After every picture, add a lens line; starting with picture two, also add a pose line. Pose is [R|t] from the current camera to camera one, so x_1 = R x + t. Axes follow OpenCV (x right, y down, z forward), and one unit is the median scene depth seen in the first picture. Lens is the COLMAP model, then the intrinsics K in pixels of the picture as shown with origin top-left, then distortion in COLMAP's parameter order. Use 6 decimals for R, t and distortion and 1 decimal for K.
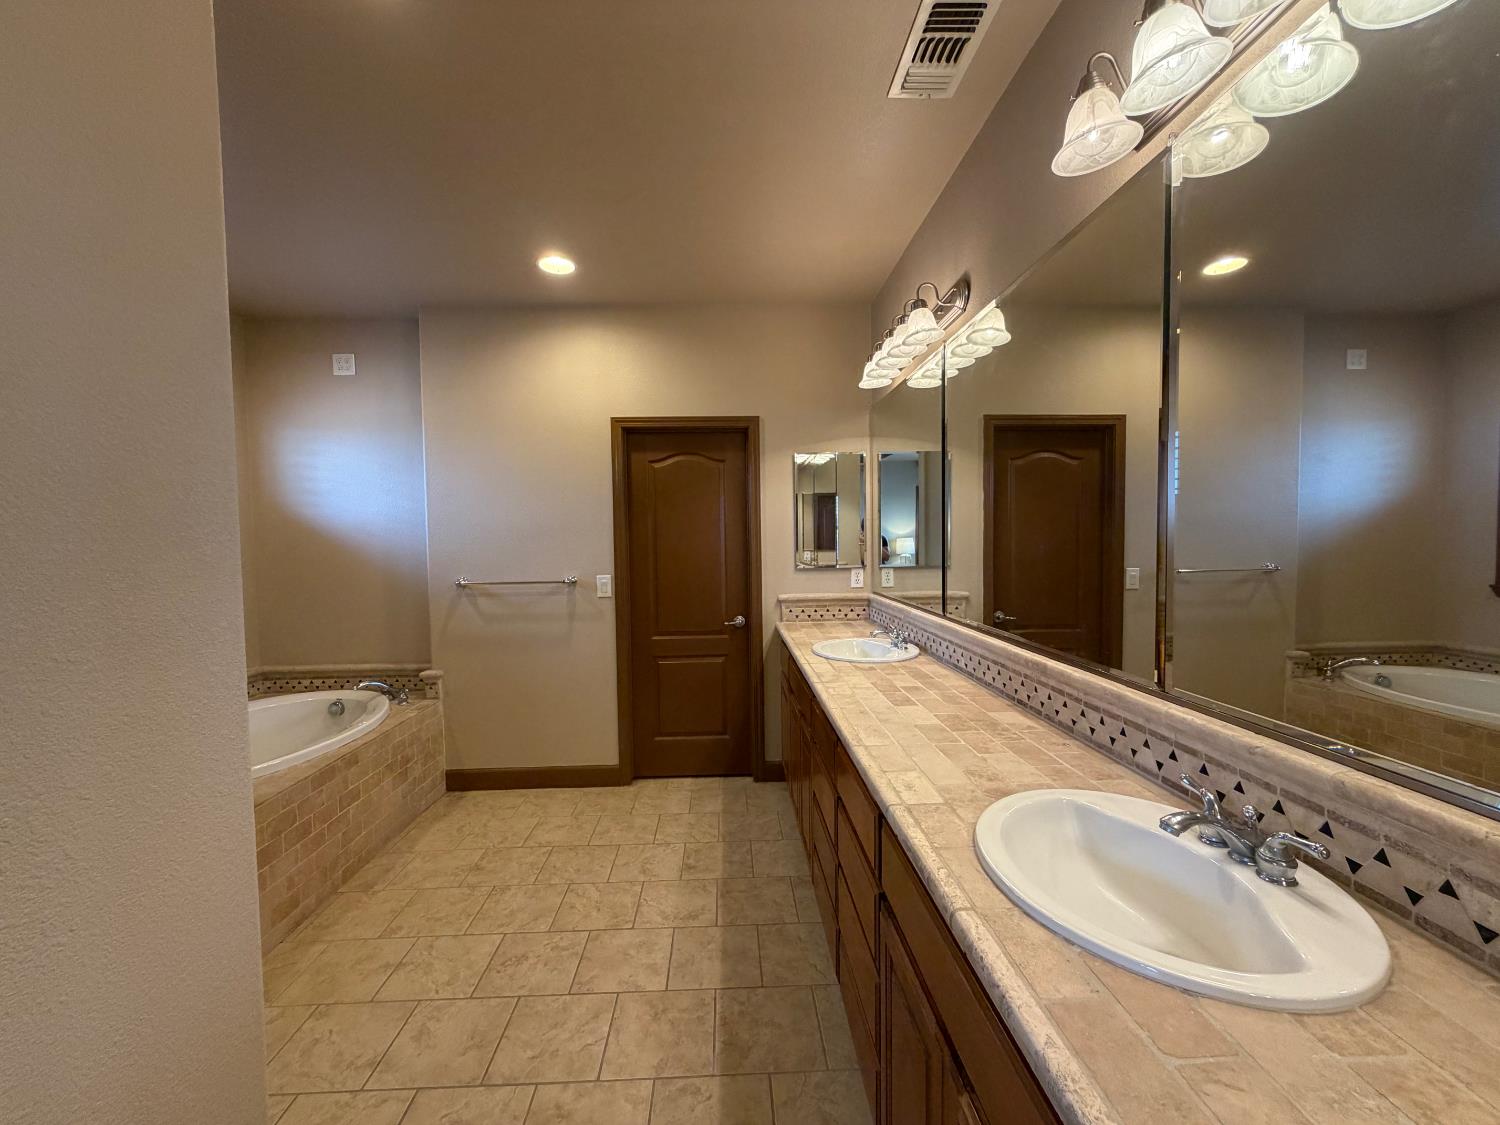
lens RADIAL K [[597.8, 0, 747.2], [0, 597.8, 564.7], [0, 0, 1]] dist [0.001956, 0.000166]
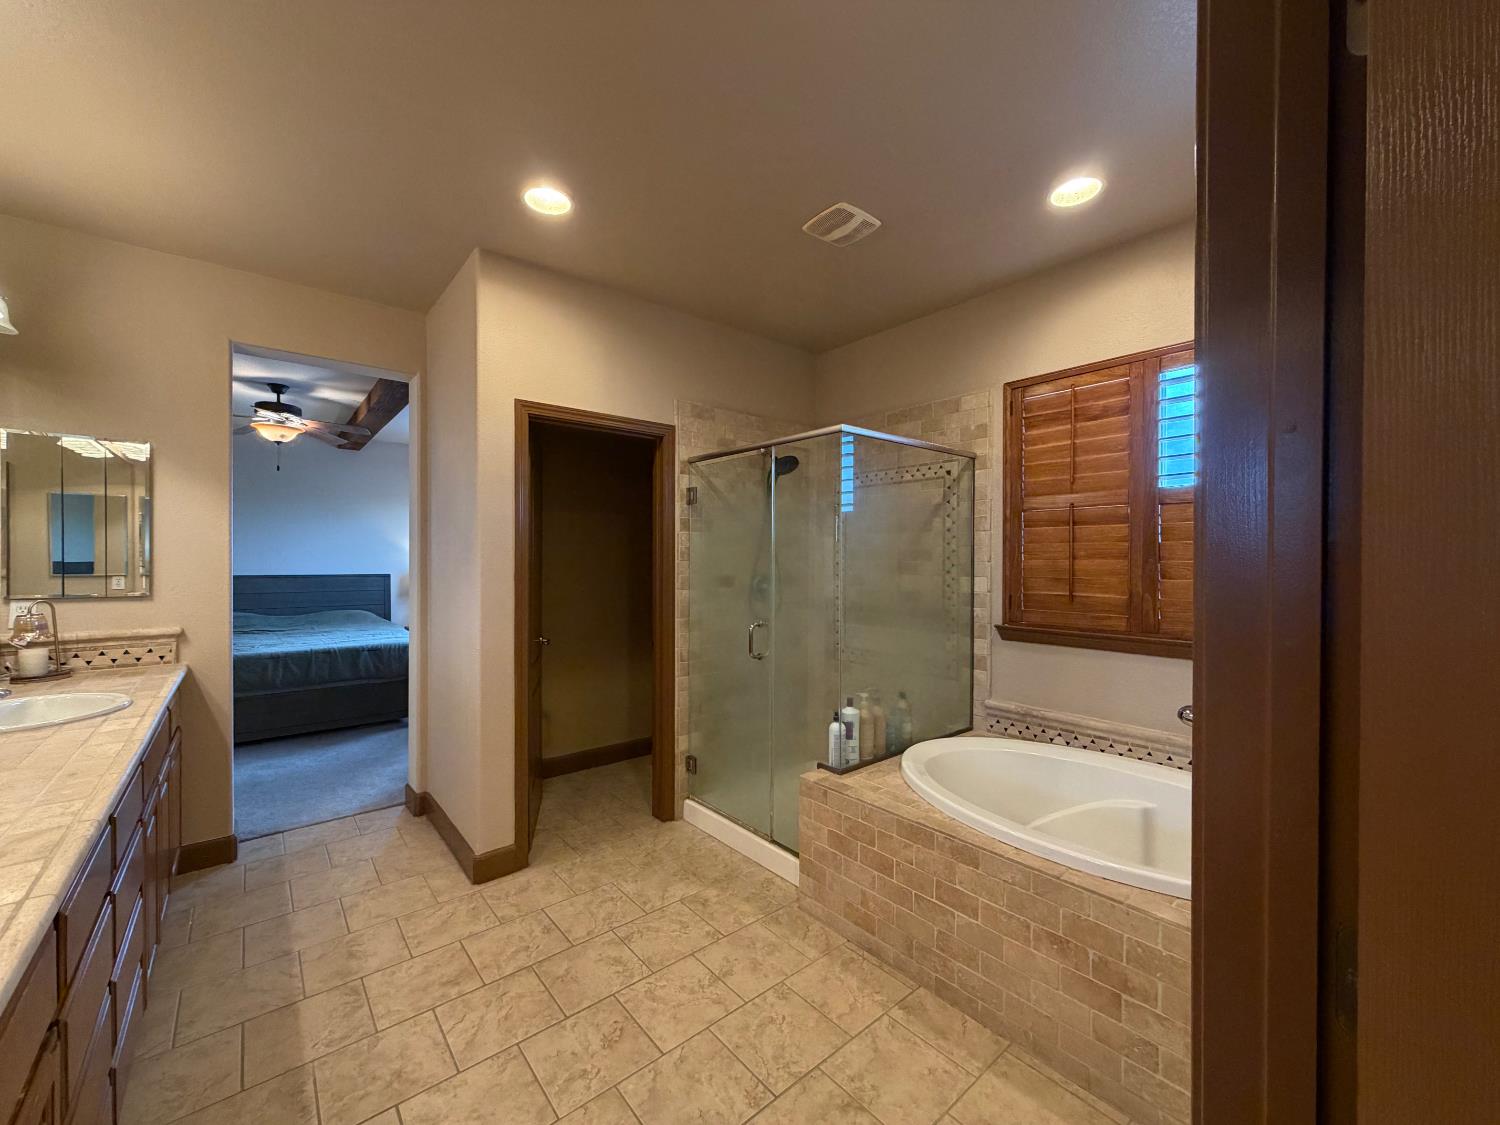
lens RADIAL K [[597.8, 0, 755.5], [0, 597.8, 557.6], [0, 0, 1]] dist [0.001956, 0.000166]
pose [[-0.789177, 0.007941, -0.614114, -0.022630], [-0.016797, 0.999263, 0.034507, -0.062855], [0.613936, 0.037547, -0.788462, 1.692085]]
